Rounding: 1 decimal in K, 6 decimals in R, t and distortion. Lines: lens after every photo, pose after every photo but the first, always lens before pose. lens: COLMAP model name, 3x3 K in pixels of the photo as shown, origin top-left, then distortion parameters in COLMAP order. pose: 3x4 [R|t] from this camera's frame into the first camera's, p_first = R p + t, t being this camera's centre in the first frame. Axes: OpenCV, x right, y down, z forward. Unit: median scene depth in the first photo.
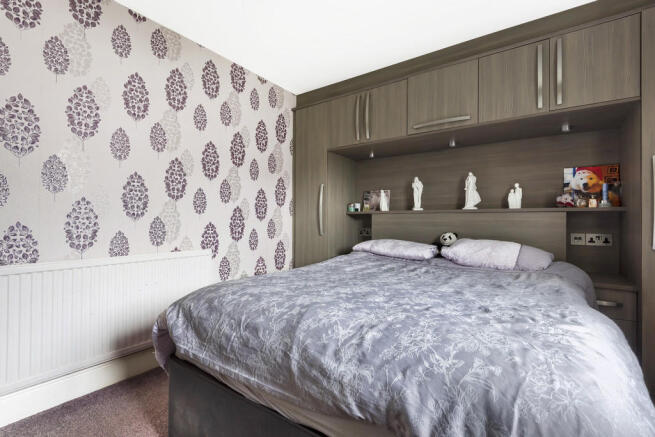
lens RADIAL K [[285.9, 0, 327.5], [0, 285.9, 218.5], [0, 0, 1]] dist [0.002374, 0.000141]
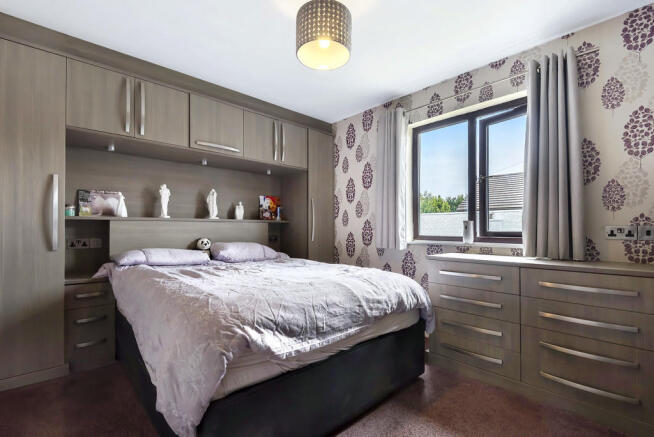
lens RADIAL K [[296.5, 0, 320.8], [0, 296.5, 218.8], [0, 0, 1]] dist [0.002503, -0.000010]
pose [[0.219634, 0.027714, 0.975189, -0.684120], [-0.008413, 0.999613, -0.026513, -0.002488], [-0.975546, -0.002381, 0.219782, 0.287173]]
